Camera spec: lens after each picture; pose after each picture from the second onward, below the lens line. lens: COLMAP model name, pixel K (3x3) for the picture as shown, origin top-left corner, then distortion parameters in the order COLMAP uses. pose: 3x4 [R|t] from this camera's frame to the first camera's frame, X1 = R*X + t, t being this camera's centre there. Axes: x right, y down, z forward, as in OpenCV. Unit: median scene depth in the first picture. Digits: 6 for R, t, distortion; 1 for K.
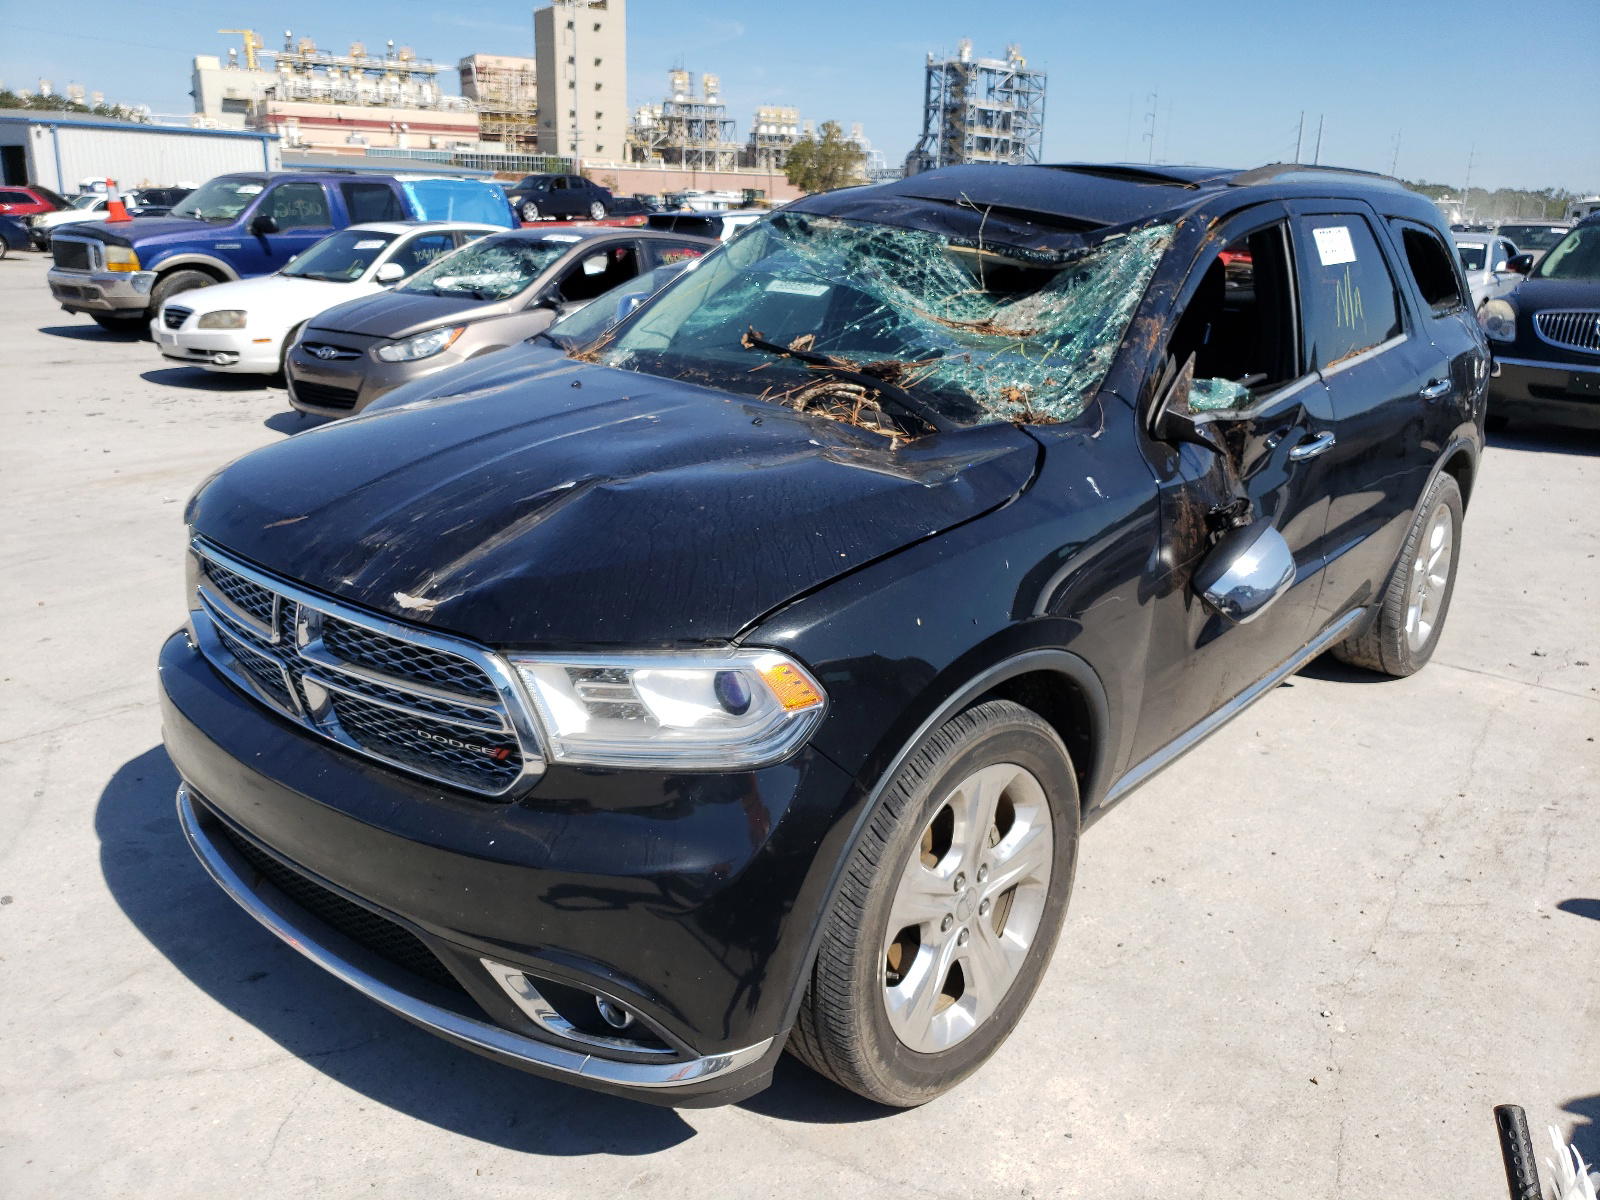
lens RADIAL K [[1223.8, 0, 806.2], [0, 1223.8, 602.9], [0, 0, 1]] dist [0.007519, 0.006926]
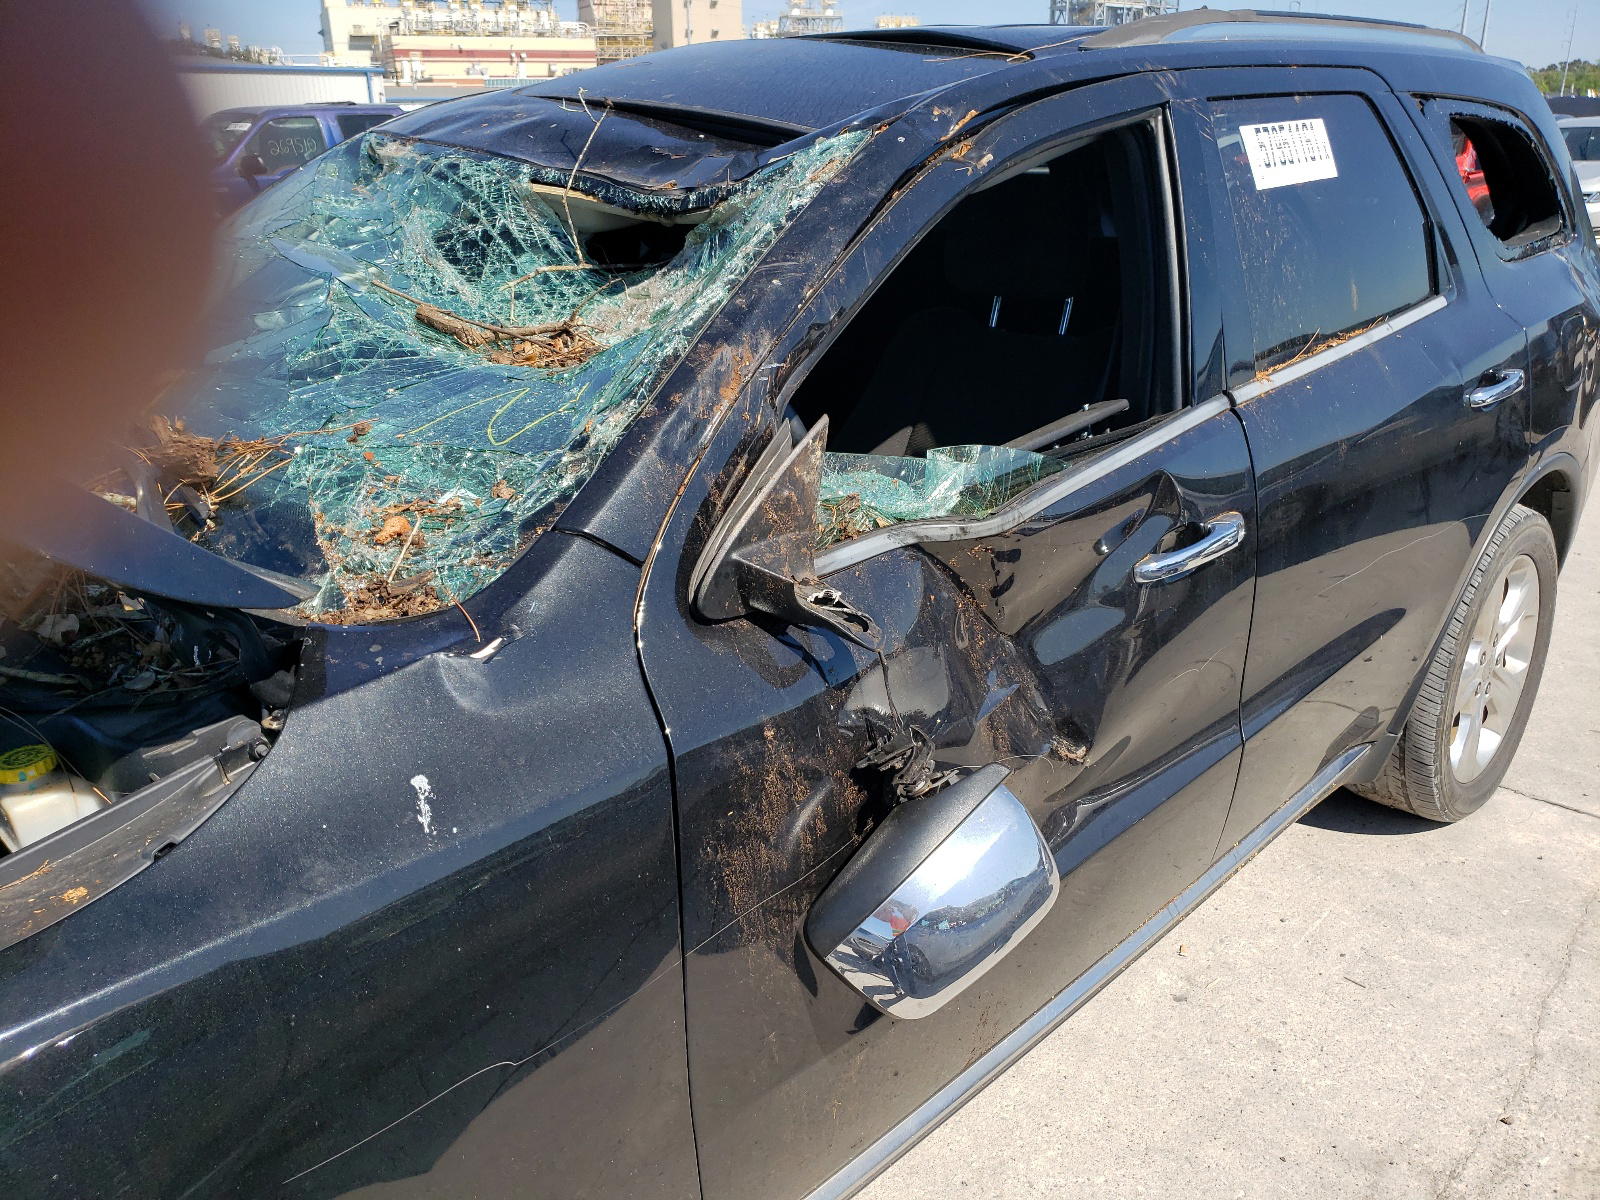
lens RADIAL K [[1223.8, 0, 793.5], [0, 1223.8, 591.7], [0, 0, 1]] dist [0.007519, 0.006926]
pose [[0.994192, -0.001647, -0.107607, 0.239332], [0.007391, 0.998567, 0.053007, -0.110313], [0.107365, -0.053495, 0.992779, 0.367308]]
